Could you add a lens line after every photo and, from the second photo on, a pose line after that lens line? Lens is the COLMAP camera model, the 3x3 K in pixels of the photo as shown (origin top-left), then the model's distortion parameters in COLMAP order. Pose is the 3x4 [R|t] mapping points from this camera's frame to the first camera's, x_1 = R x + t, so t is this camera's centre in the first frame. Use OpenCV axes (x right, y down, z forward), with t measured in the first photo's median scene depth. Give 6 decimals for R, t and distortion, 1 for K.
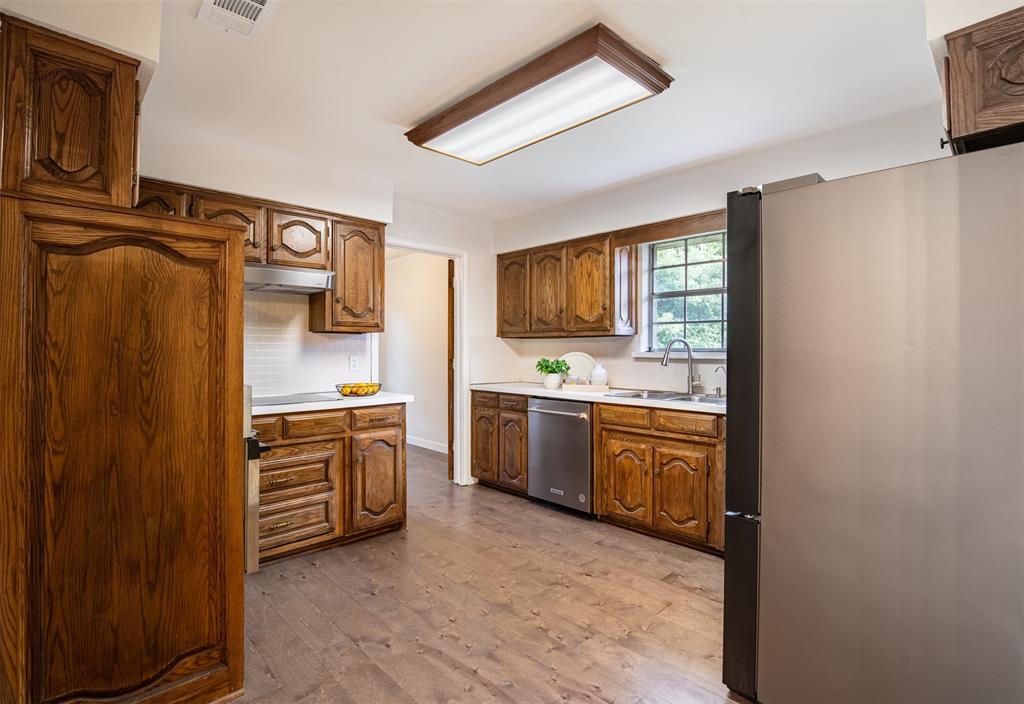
lens RADIAL K [[500.6, 0, 510.0], [0, 500.6, 349.0], [0, 0, 1]] dist [-0.001482, -0.000008]
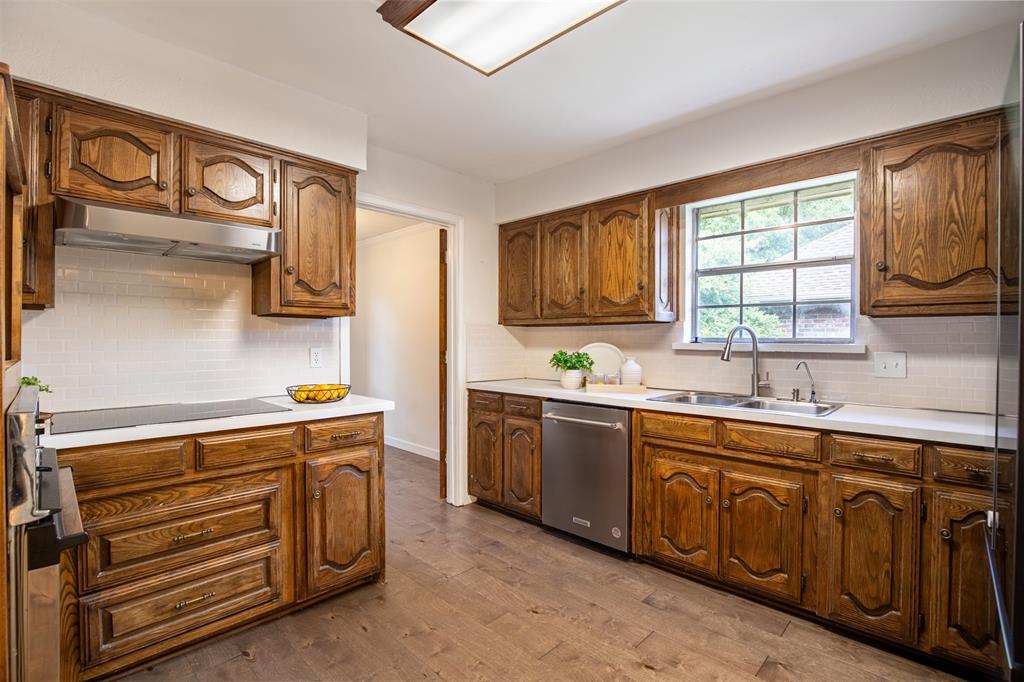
lens RADIAL K [[465.2, 0, 514.8], [0, 465.2, 345.4], [0, 0, 1]] dist [-0.022669, 0.001455]
pose [[0.999001, 0.001447, 0.044672, -0.039775], [-0.001996, 0.999923, 0.012232, 0.001385], [-0.044651, -0.012309, 0.998927, 0.271309]]
